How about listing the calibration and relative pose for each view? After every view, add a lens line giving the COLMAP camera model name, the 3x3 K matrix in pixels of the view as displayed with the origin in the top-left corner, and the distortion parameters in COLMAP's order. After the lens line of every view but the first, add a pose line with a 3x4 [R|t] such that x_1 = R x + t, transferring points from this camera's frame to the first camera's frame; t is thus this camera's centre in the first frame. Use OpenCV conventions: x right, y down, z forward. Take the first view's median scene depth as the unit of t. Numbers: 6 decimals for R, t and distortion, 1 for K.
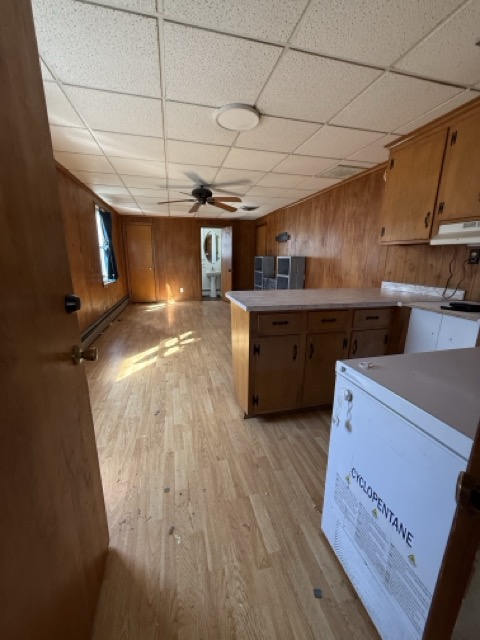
lens RADIAL K [[255.5, 0, 239.3], [0, 255.5, 318.9], [0, 0, 1]] dist [-0.001277, -0.000181]
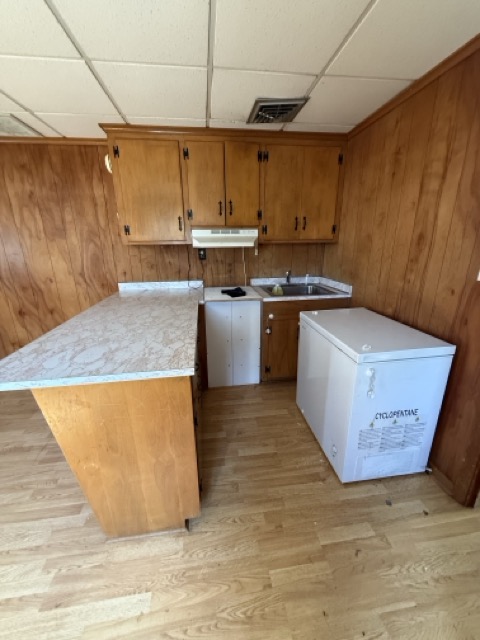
lens RADIAL K [[255.5, 0, 239.3], [0, 255.5, 318.9], [0, 0, 1]] dist [-0.001277, -0.000181]
pose [[0.112337, -0.298648, 0.947729, -0.385842], [0.244401, 0.932771, 0.264965, -0.222845], [-0.963145, 0.201860, 0.177774, 0.612762]]
